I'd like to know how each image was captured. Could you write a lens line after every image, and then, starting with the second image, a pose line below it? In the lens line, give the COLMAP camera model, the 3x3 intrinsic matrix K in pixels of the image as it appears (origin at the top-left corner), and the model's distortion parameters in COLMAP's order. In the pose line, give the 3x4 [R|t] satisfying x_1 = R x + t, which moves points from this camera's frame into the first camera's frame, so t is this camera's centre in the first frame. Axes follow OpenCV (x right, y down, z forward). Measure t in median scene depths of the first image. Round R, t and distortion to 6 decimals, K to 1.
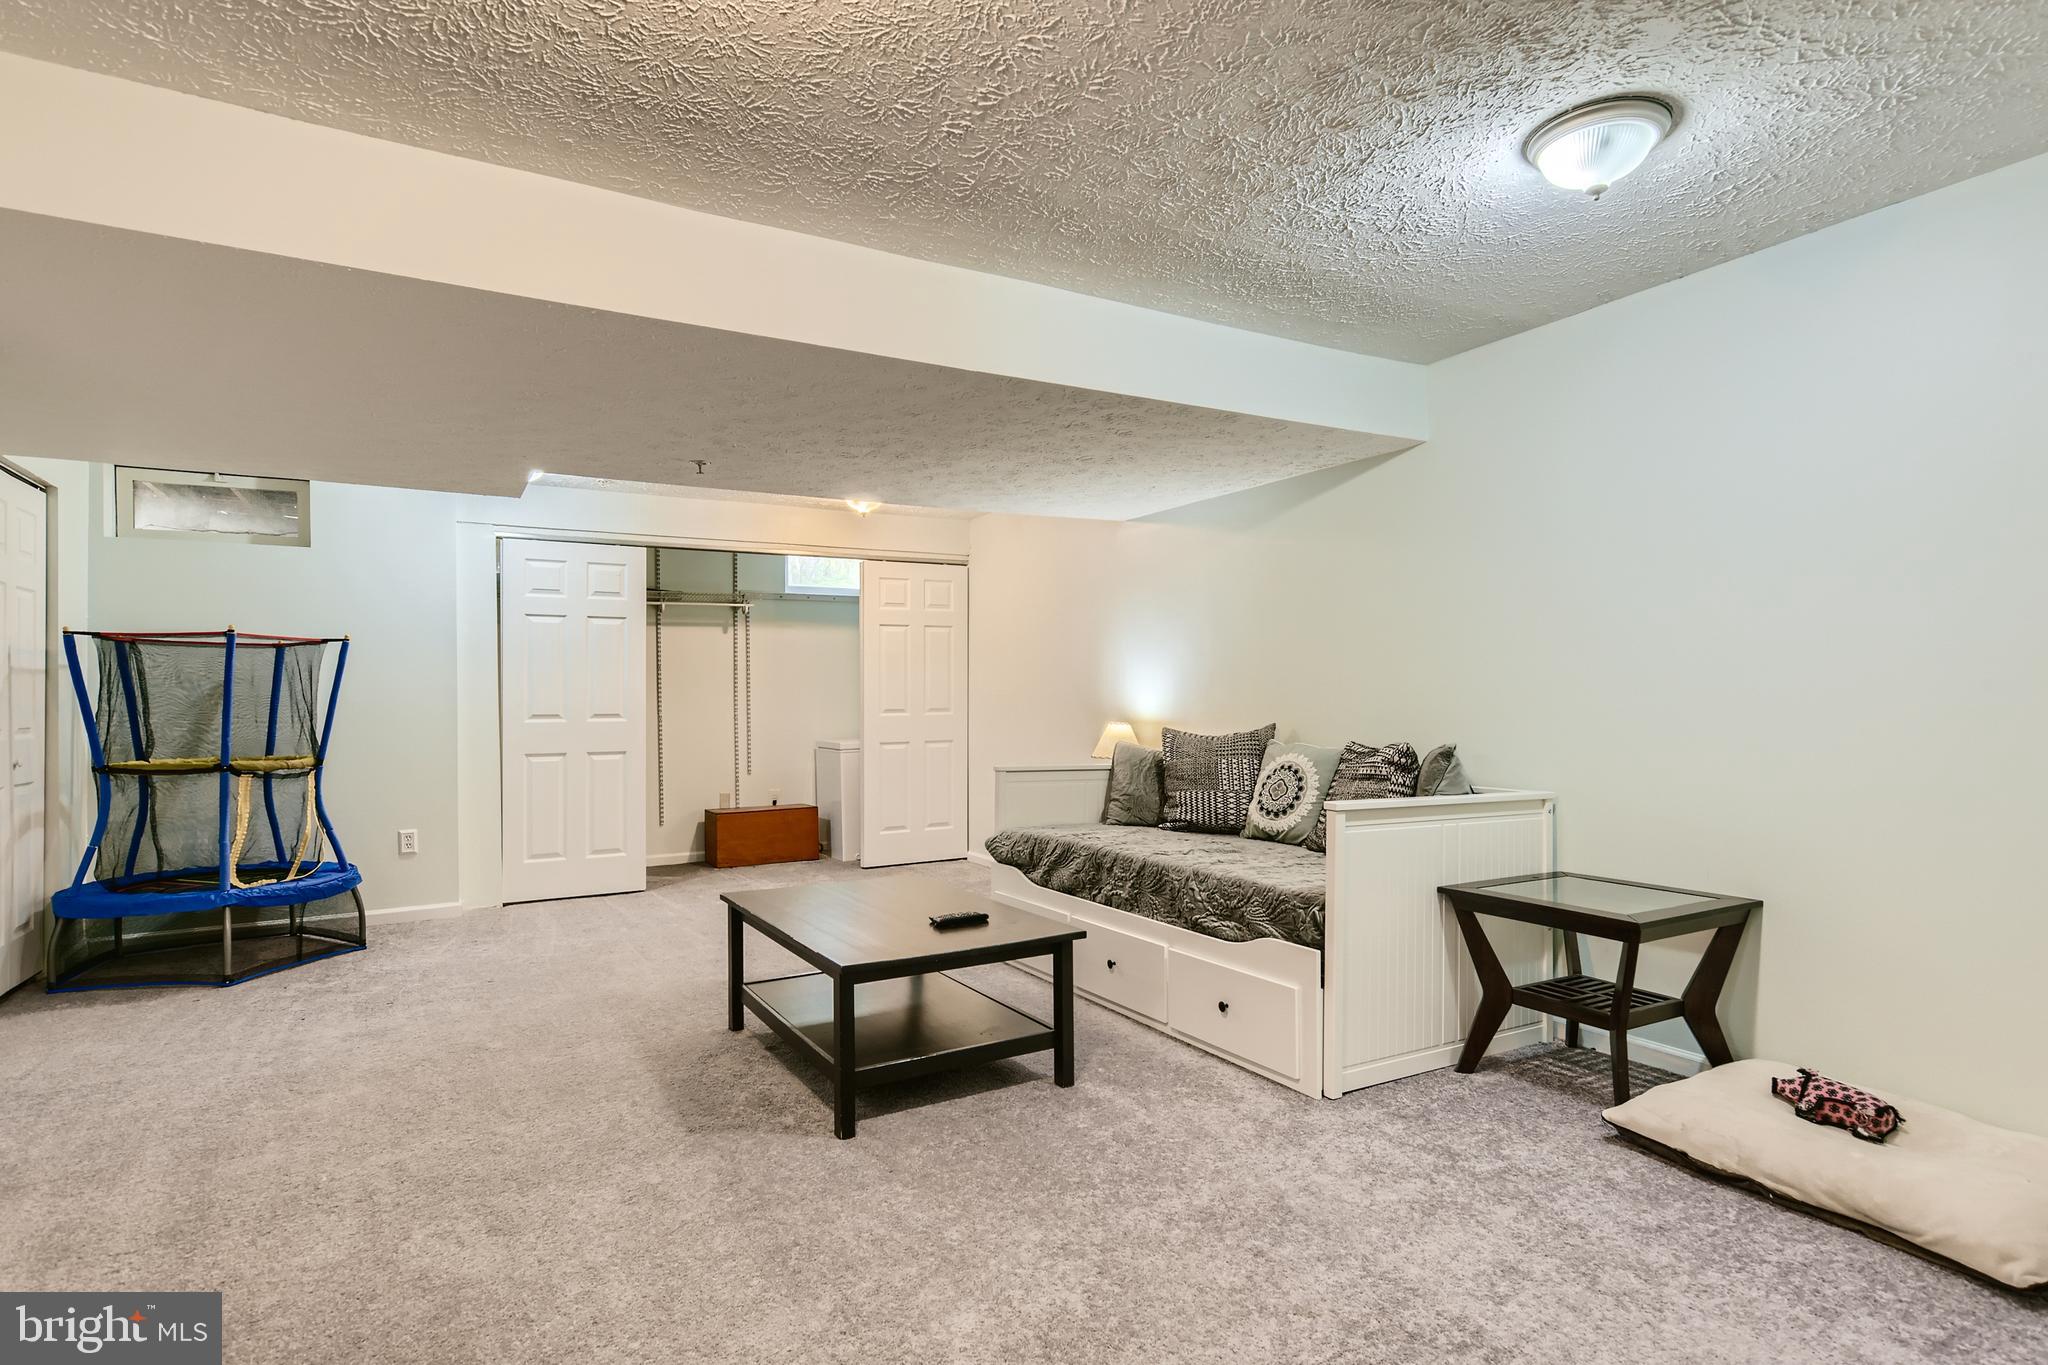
lens RADIAL K [[1038.8, 0, 1025.3], [0, 1038.8, 678.2], [0, 0, 1]] dist [-0.003423, 0.003019]
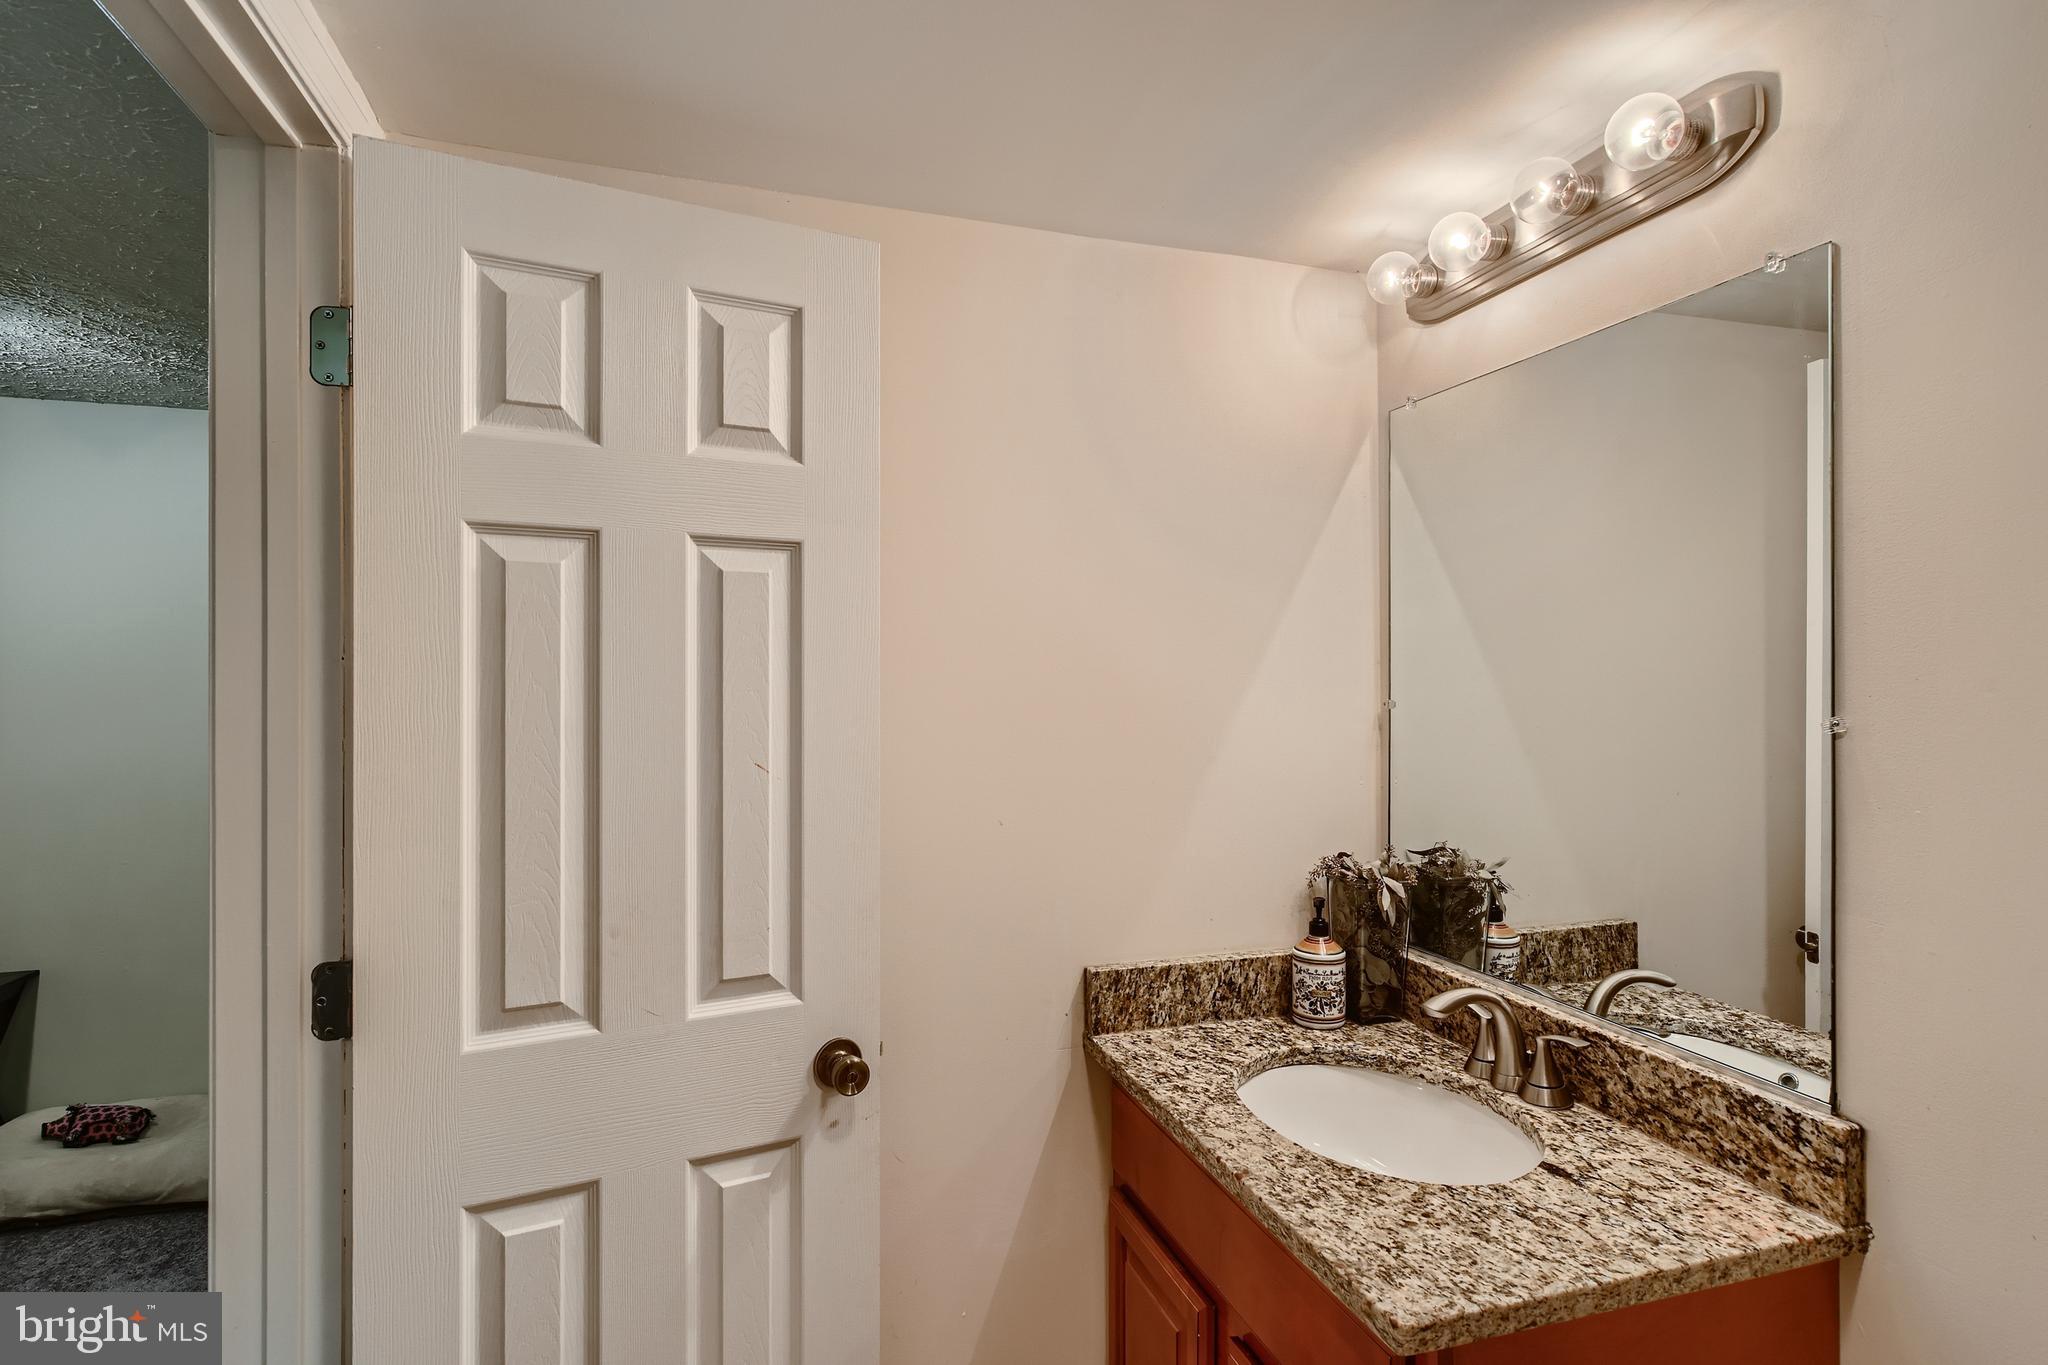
lens RADIAL K [[1038.8, 0, 1032.2], [0, 1038.8, 676.2], [0, 0, 1]] dist [-0.003423, 0.003019]
pose [[0.198420, 0.015248, 0.979998, -0.230392], [-0.017552, 0.999774, -0.012002, -0.134943], [-0.979960, -0.014820, 0.198643, -0.342437]]
